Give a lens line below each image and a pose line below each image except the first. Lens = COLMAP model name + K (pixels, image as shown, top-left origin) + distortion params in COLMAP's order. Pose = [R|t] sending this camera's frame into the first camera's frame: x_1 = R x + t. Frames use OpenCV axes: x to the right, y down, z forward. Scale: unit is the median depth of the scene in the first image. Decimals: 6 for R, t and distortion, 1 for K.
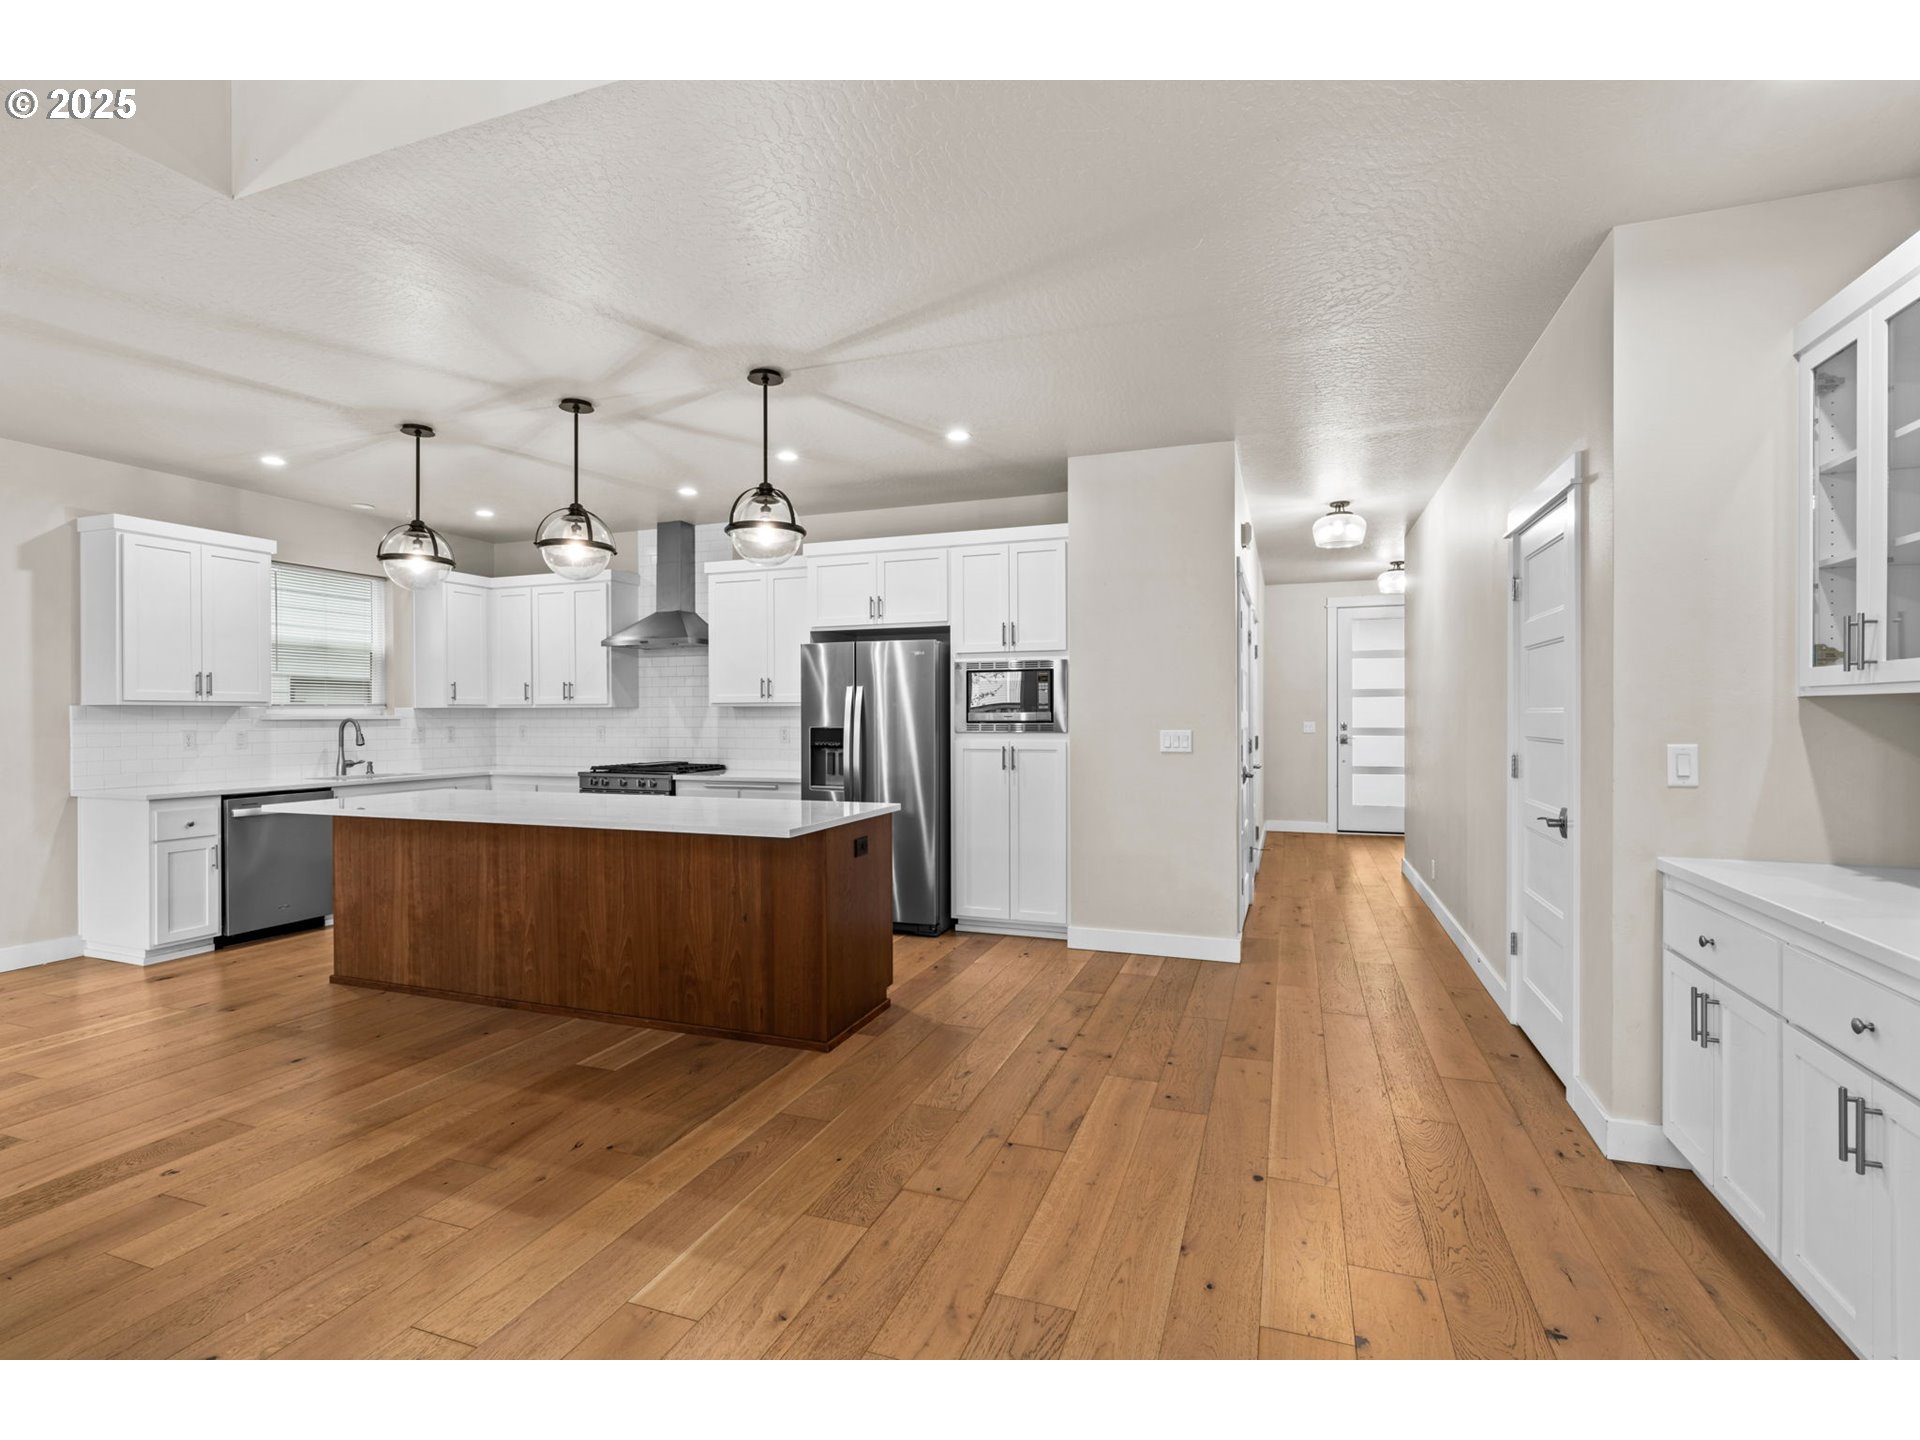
lens RADIAL K [[883.1, 0, 962.3], [0, 883.1, 719.1], [0, 0, 1]] dist [-0.003412, 0.000667]
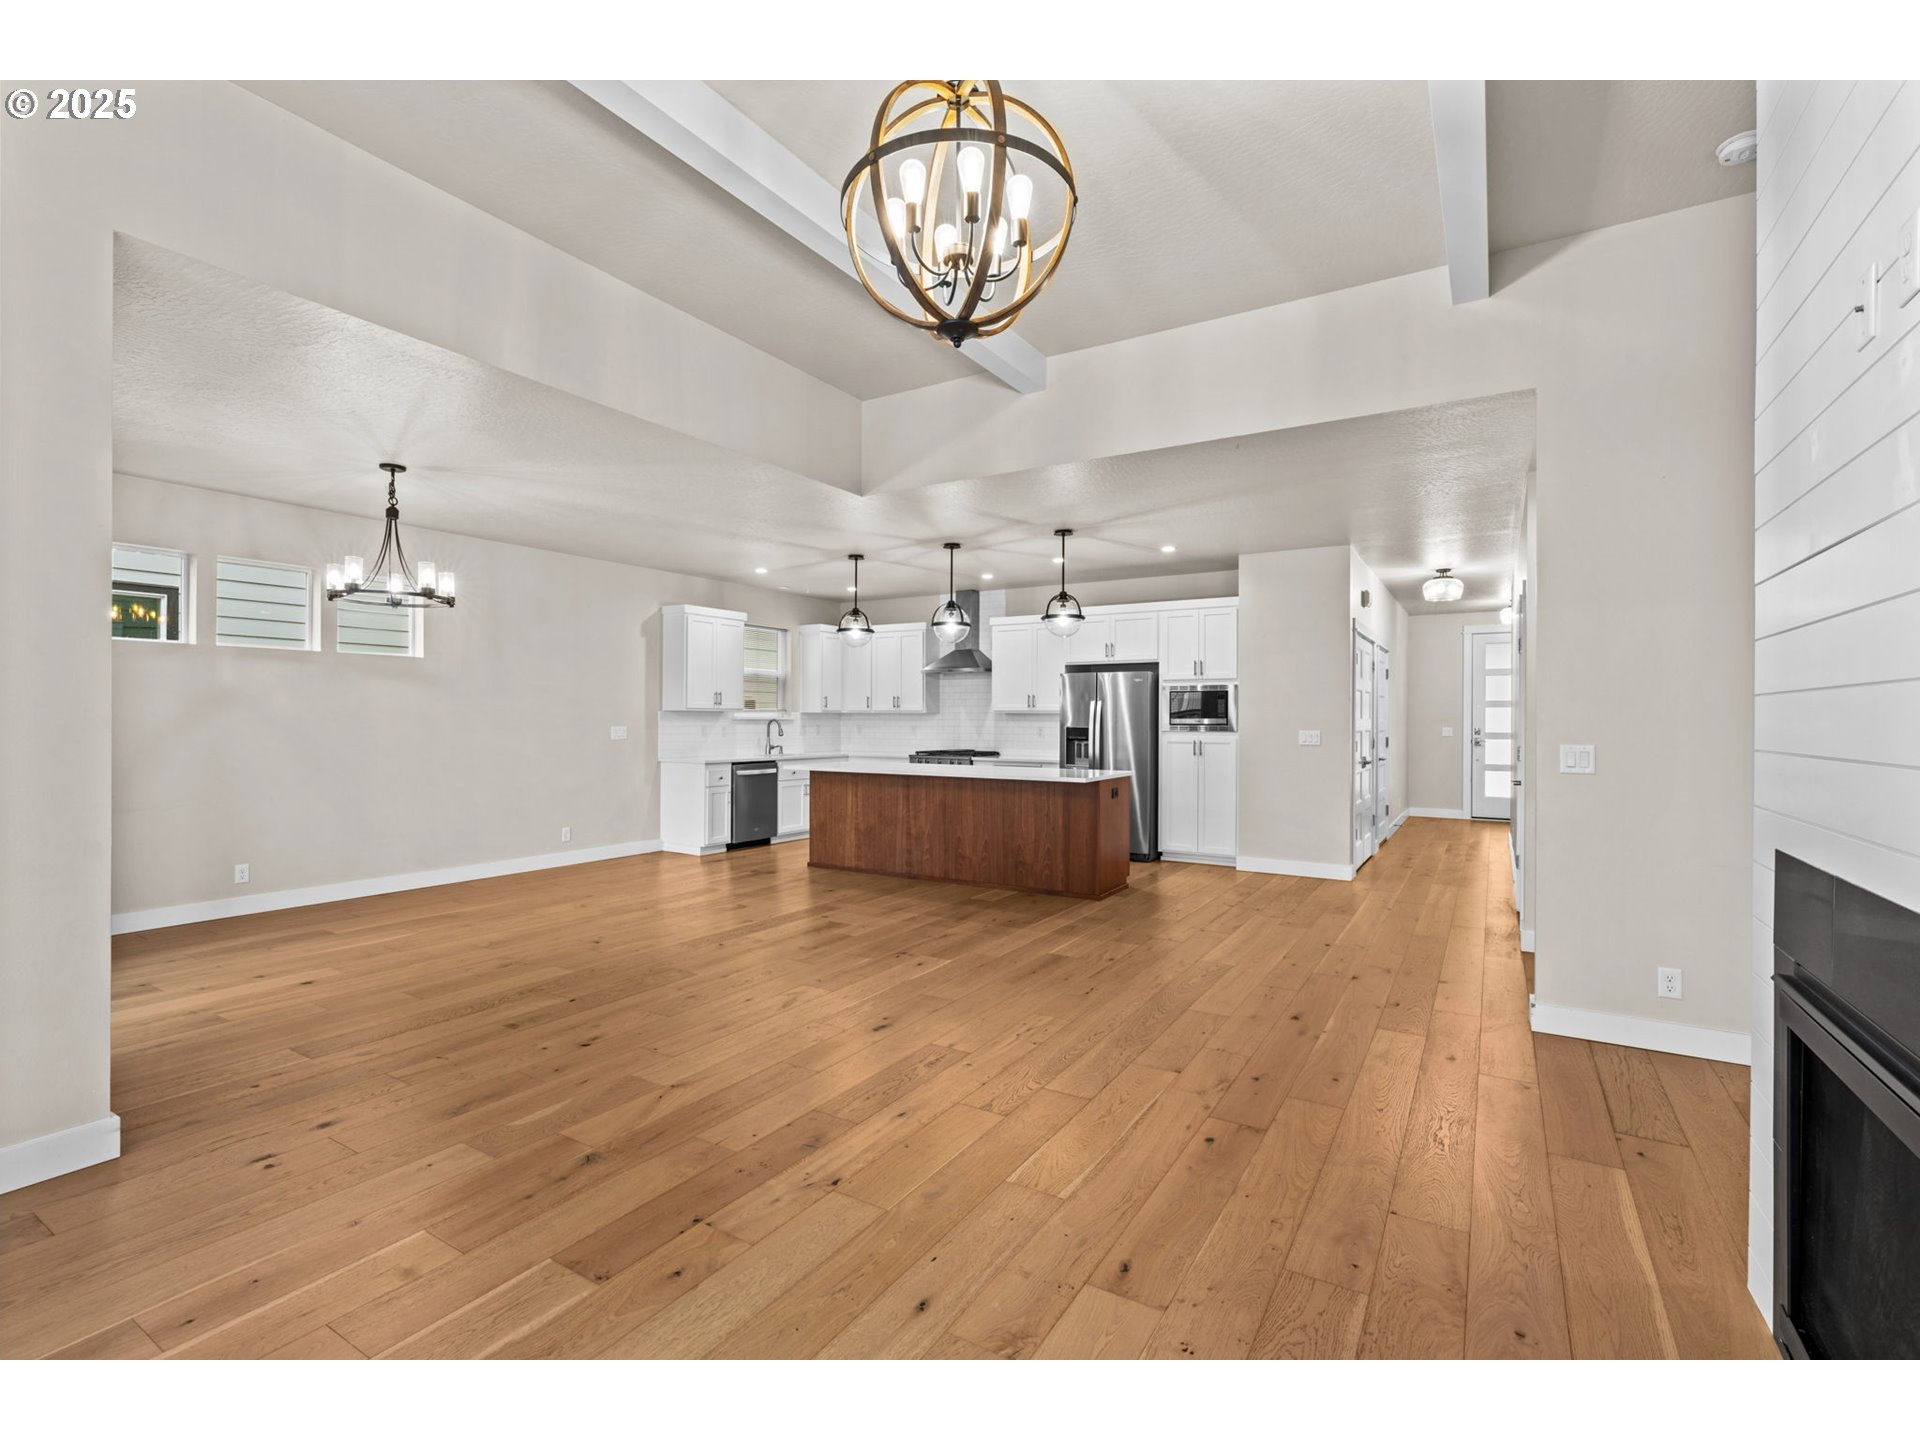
lens RADIAL K [[883.1, 0, 955.0], [0, 883.1, 719.5], [0, 0, 1]] dist [-0.003412, 0.000667]
pose [[0.979866, 0.007767, -0.199507, -0.055794], [-0.008305, 0.999964, -0.001859, 0.000512], [0.199485, 0.003479, 0.979895, -0.600693]]
